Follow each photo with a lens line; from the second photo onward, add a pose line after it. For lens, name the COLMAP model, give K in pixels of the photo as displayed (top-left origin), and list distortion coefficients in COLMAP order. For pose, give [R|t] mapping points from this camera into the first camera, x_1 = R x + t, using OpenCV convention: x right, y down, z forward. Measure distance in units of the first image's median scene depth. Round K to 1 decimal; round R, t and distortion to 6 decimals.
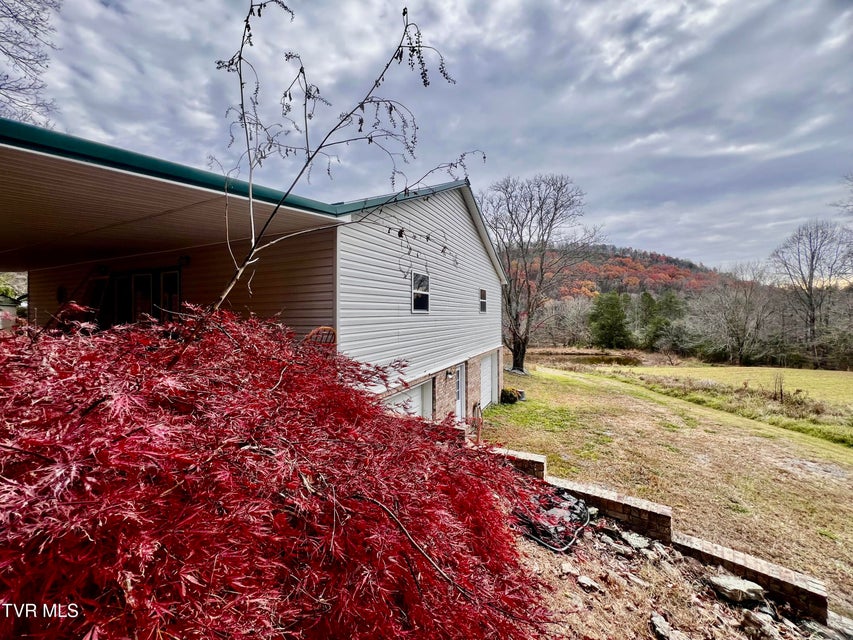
lens RADIAL K [[342.7, 0, 426.5], [0, 342.7, 320.0], [0, 0, 1]] dist [-0.001022, -0.000298]
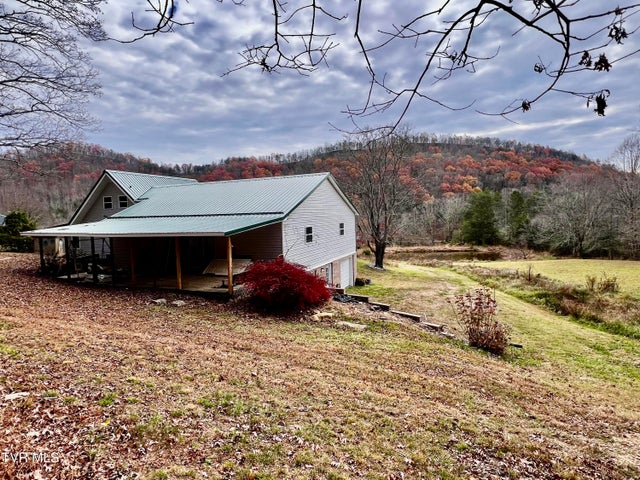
lens RADIAL K [[355.5, 0, 320.0], [0, 355.5, 240.0], [0, 0, 1]] dist [0.001181, 0.000328]
pose [[0.999200, -0.024324, 0.031729, -0.001598], [0.022314, 0.997811, 0.062246, -0.015837], [-0.033174, -0.061488, 0.997556, -0.118281]]
